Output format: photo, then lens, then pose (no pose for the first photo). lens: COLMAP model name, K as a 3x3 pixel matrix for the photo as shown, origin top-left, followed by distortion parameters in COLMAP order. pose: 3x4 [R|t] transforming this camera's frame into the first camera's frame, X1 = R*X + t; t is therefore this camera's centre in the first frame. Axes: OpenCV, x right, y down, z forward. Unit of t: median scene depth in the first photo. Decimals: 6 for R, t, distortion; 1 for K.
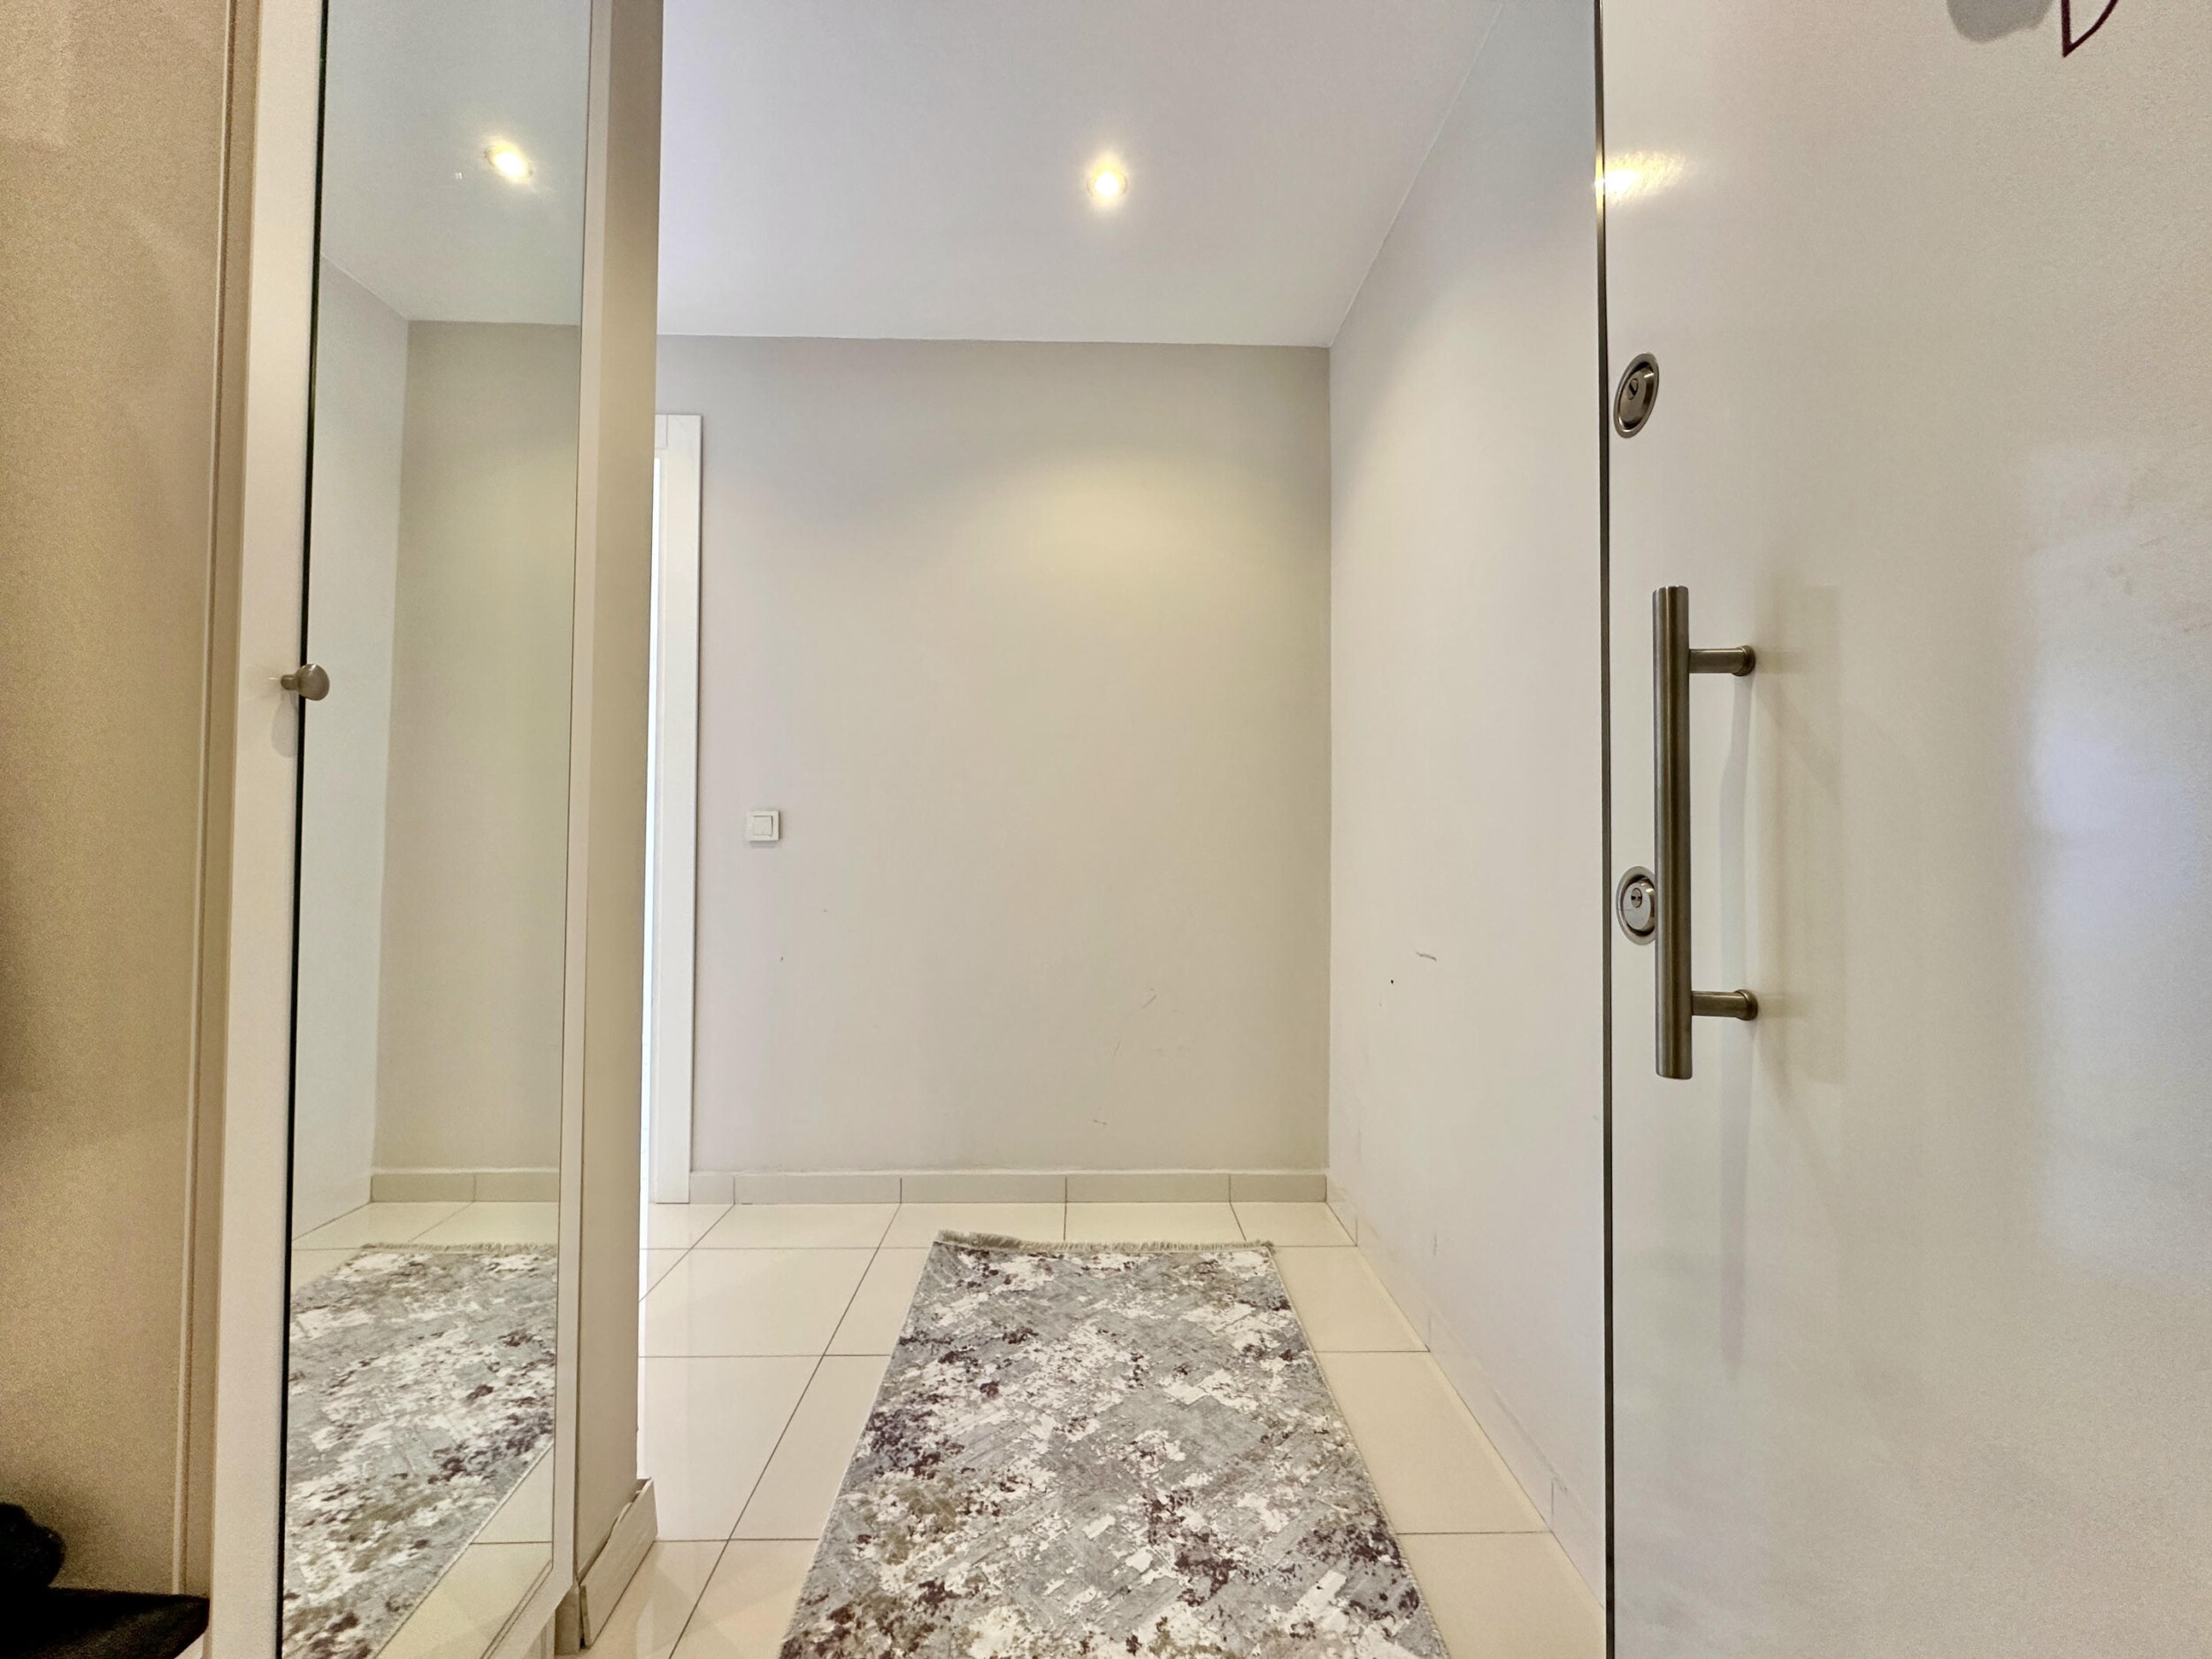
lens RADIAL K [[877.8, 0, 1105.8], [0, 877.8, 824.7], [0, 0, 1]] dist [-0.006747, 0.000813]
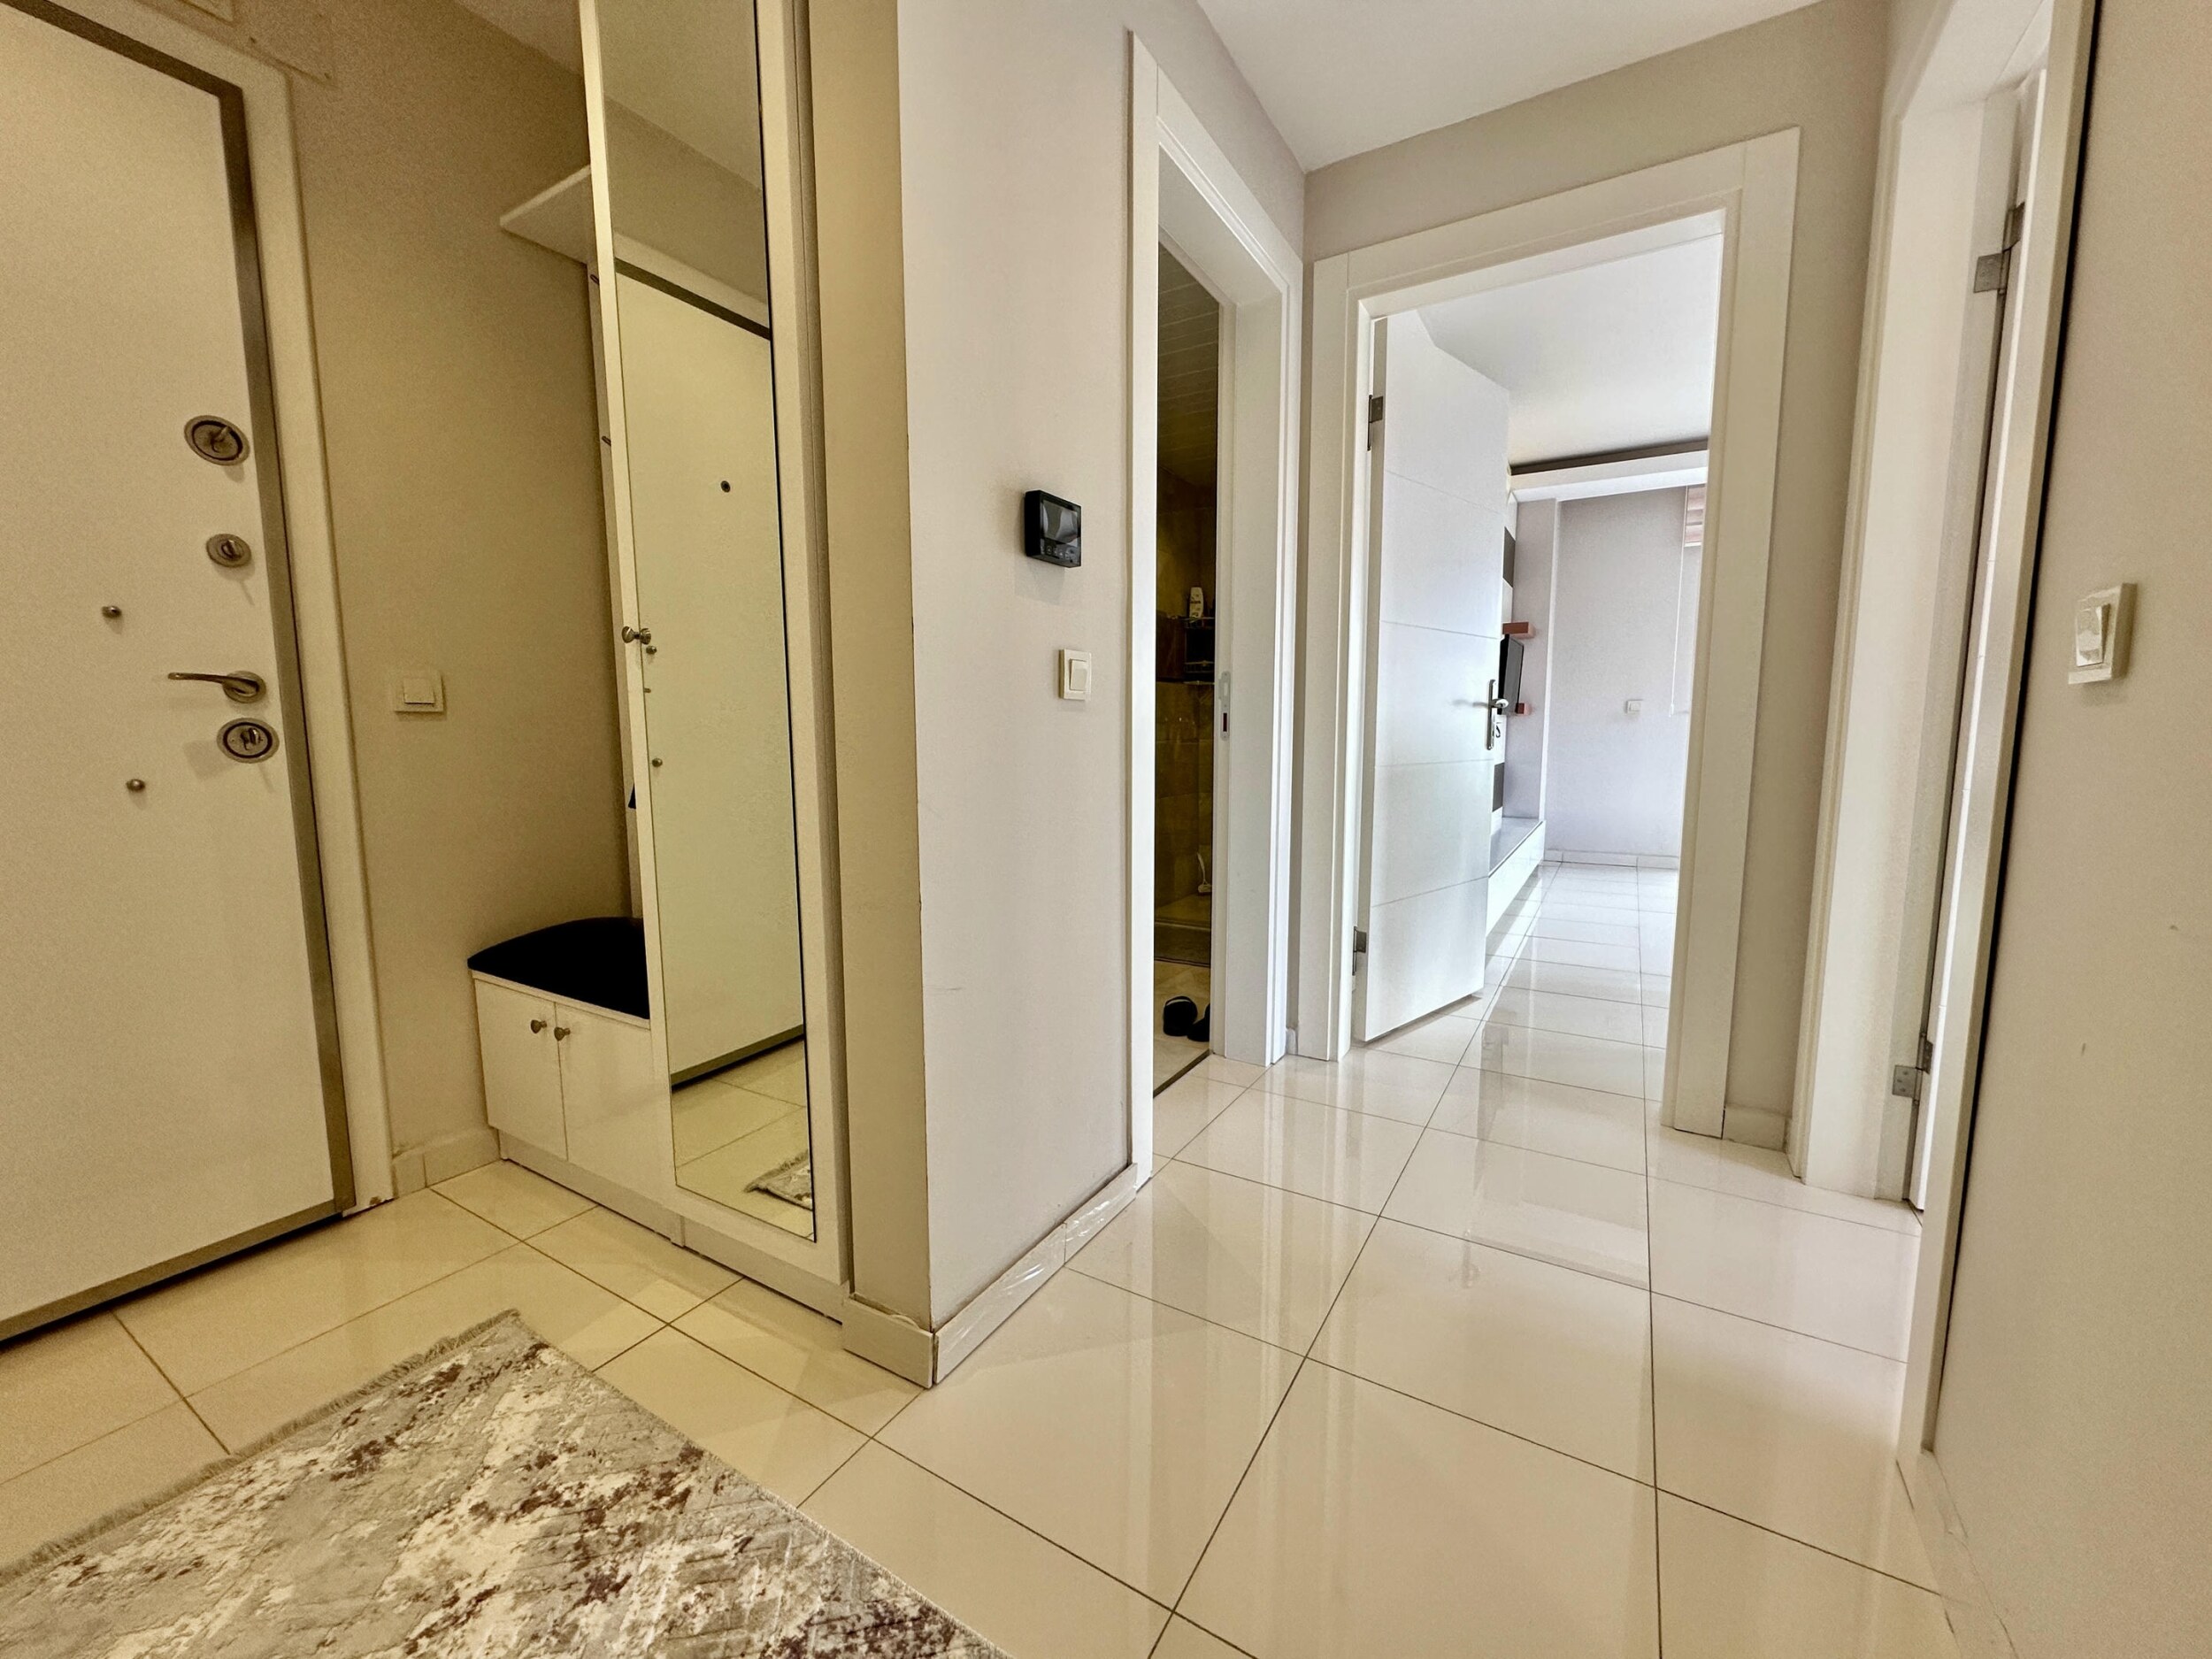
lens RADIAL K [[877.8, 0, 1102.3], [0, 877.8, 833.1], [0, 0, 1]] dist [-0.006747, 0.000813]
pose [[-0.534913, 0.084127, -0.840708, 0.184195], [0.012875, 0.995727, 0.091447, 0.076294], [0.844809, 0.038092, -0.533710, 1.730596]]
